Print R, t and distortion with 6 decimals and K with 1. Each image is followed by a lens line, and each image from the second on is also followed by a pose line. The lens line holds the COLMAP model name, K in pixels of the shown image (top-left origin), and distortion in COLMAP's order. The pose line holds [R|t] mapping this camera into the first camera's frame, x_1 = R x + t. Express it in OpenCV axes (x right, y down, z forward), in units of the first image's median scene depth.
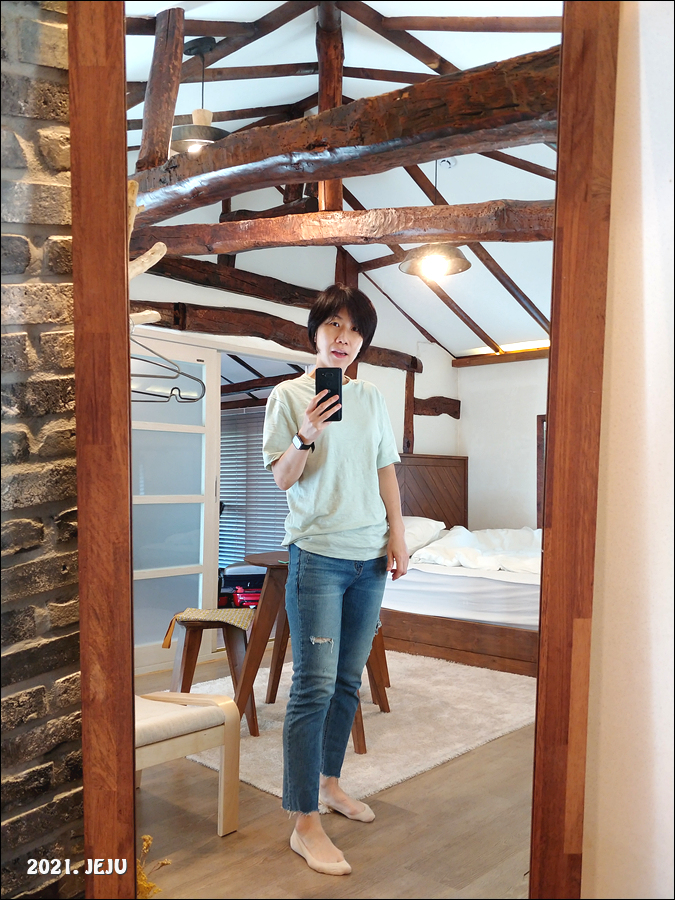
lens RADIAL K [[809.5, 0, 338.3], [0, 809.5, 452.3], [0, 0, 1]] dist [0.008148, -0.013060]
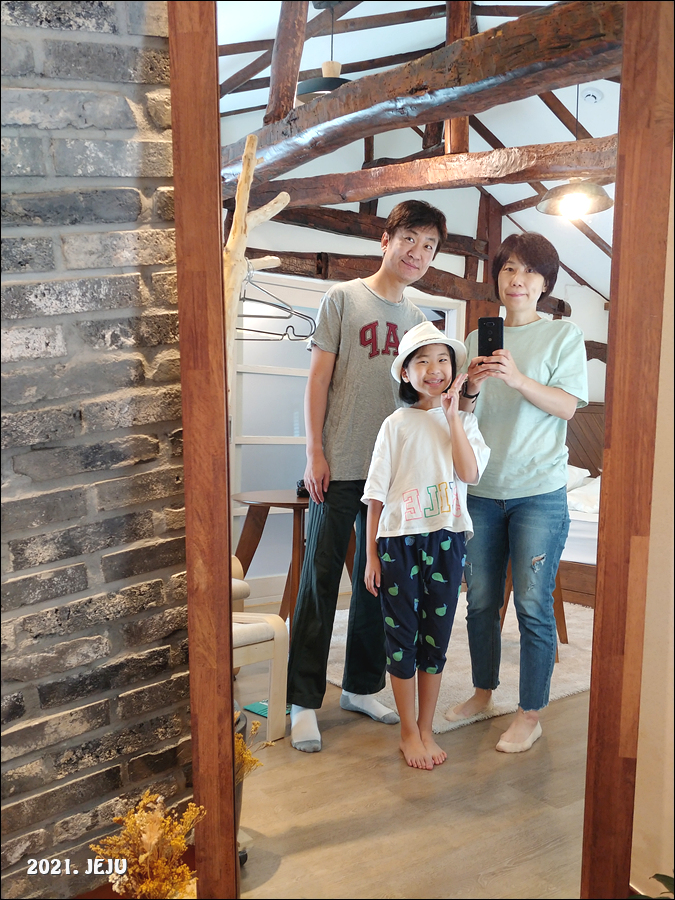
lens RADIAL K [[801.8, 0, 338.9], [0, 801.8, 445.1], [0, 0, 1]] dist [0.005320, -0.010334]
pose [[0.980990, 0.015125, -0.193468, 0.112936], [-0.004938, 0.998581, 0.053029, 0.033696], [0.193996, -0.051066, 0.979672, -0.075863]]
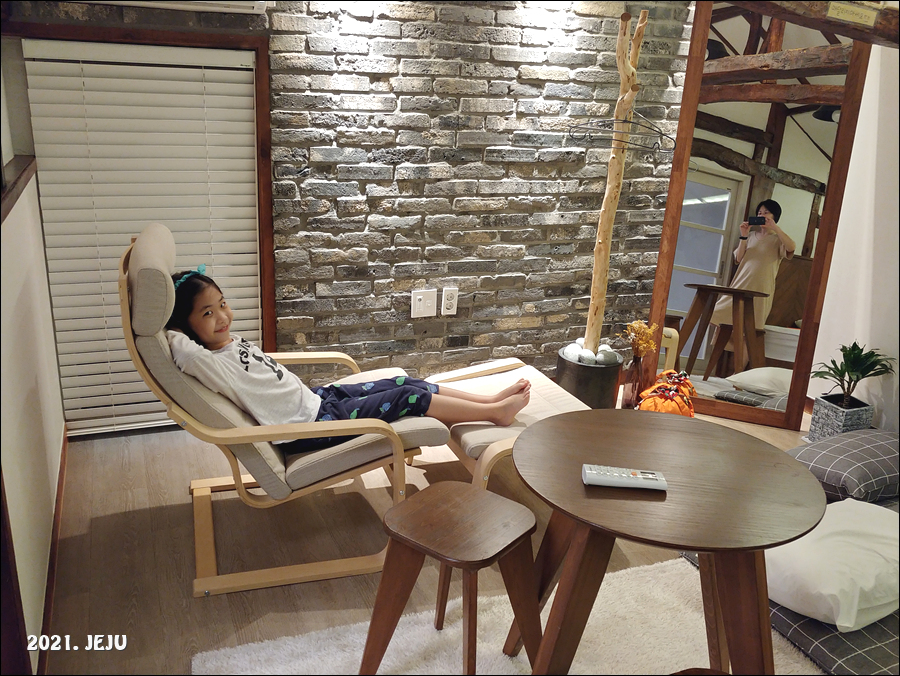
lens RADIAL K [[809.5, 0, 450.0], [0, 809.5, 338.0], [0, 0, 1]] dist [0.008148, -0.013060]
pose [[0.931201, 0.147165, -0.333478, 0.032786], [-0.124811, 0.988304, 0.087620, 0.443726], [0.342472, -0.039970, 0.938677, -2.223755]]
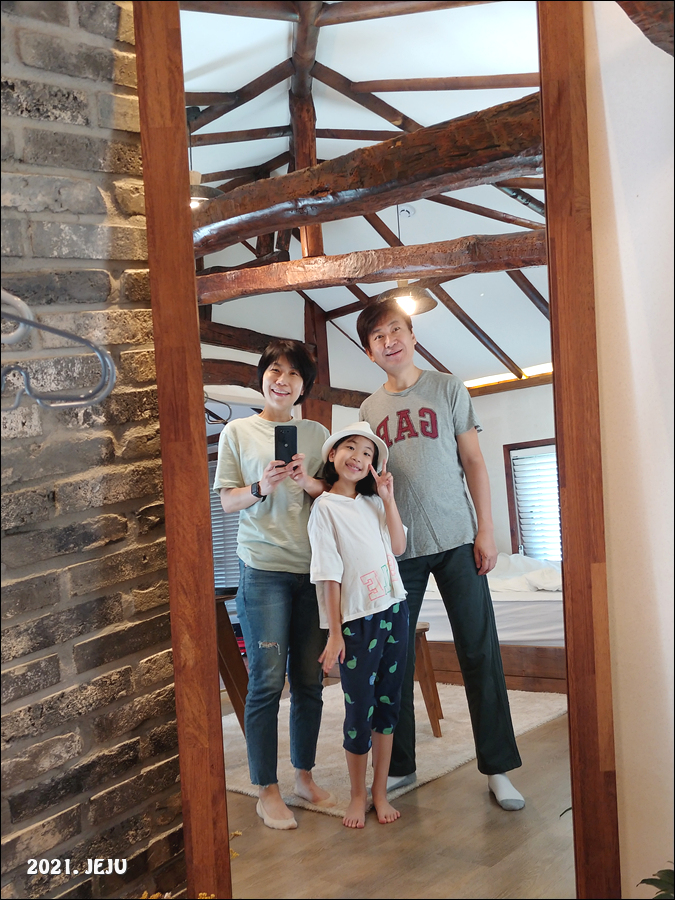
lens RADIAL K [[807.8, 0, 337.5], [0, 807.8, 450.0], [0, 0, 1]] dist [0.010185, -0.020303]
pose [[0.996571, -0.067061, 0.048471, -0.116030], [0.070276, 0.995207, -0.067995, 0.090239], [-0.043679, 0.071168, 0.996508, -0.157400]]
